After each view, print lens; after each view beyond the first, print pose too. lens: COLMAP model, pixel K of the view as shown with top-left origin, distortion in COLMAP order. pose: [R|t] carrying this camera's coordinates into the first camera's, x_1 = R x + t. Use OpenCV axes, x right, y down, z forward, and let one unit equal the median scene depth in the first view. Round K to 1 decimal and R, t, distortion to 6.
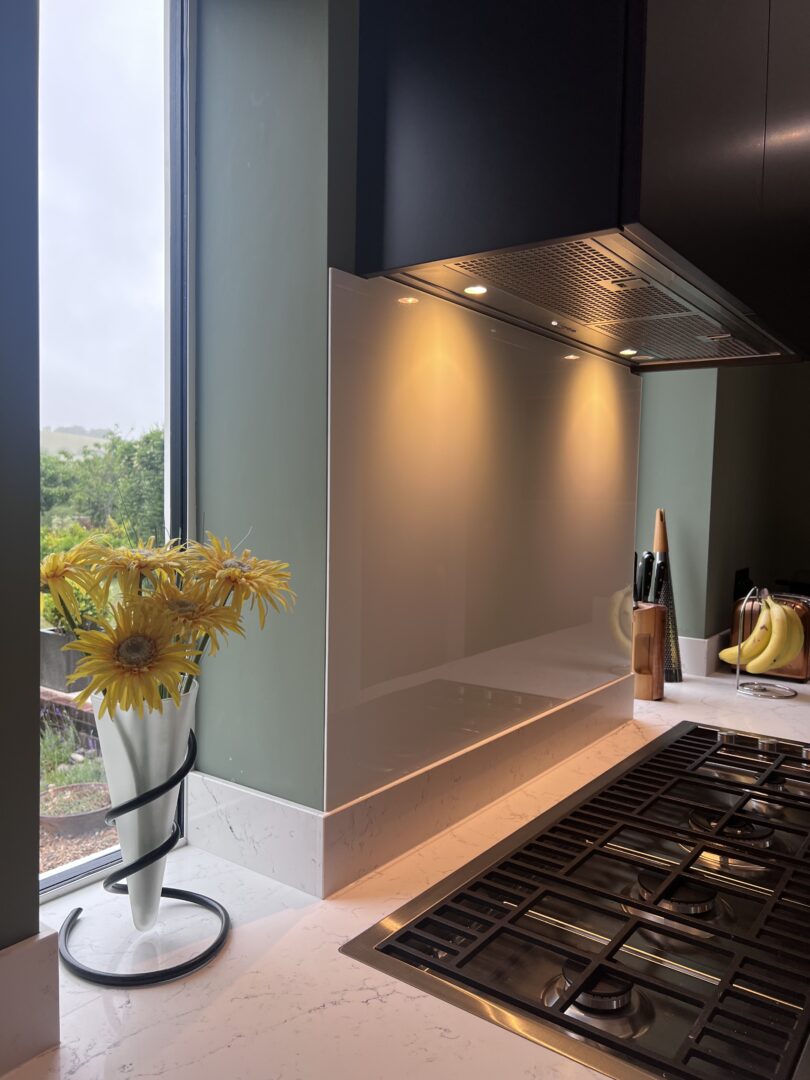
lens RADIAL K [[810.2, 0, 401.6], [0, 810.2, 538.8], [0, 0, 1]] dist [0.088479, -0.149739]
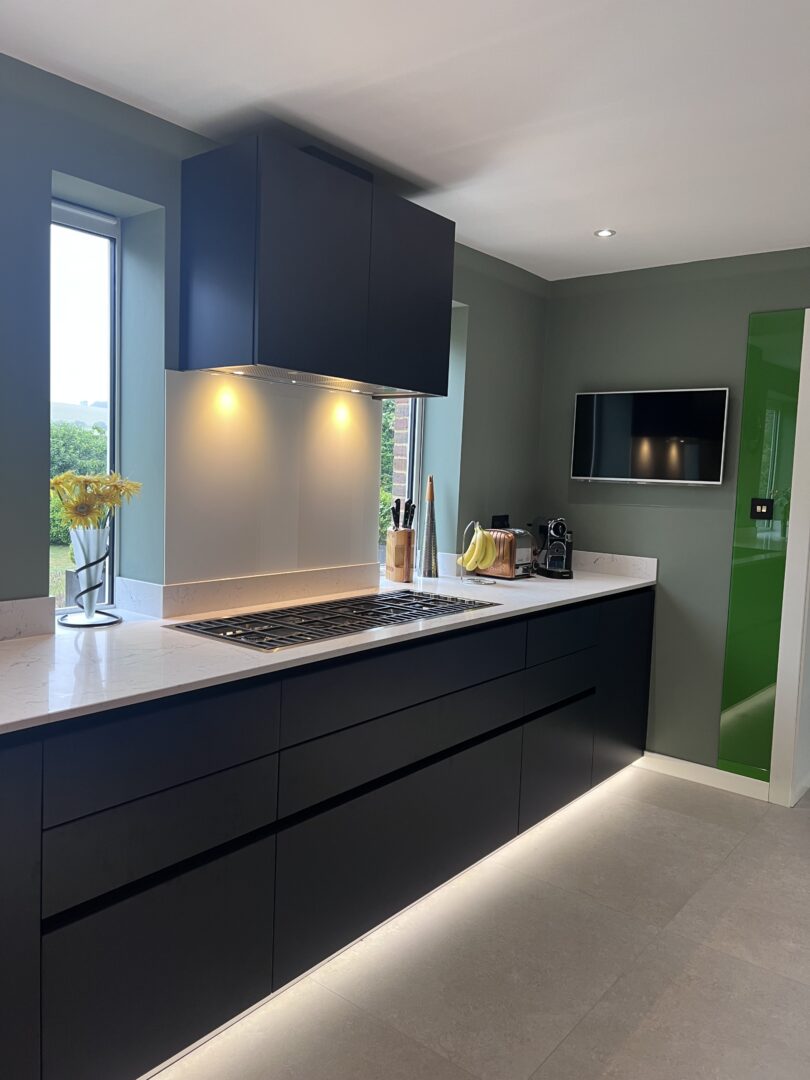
lens RADIAL K [[815.7, 0, 411.6], [0, 815.7, 533.4], [0, 0, 1]] dist [0.025237, 0.001187]
pose [[0.999445, 0.018934, -0.027403, 0.731476], [-0.018406, 0.999643, 0.019367, 0.113084], [0.027759, -0.018852, 0.999437, -1.489066]]
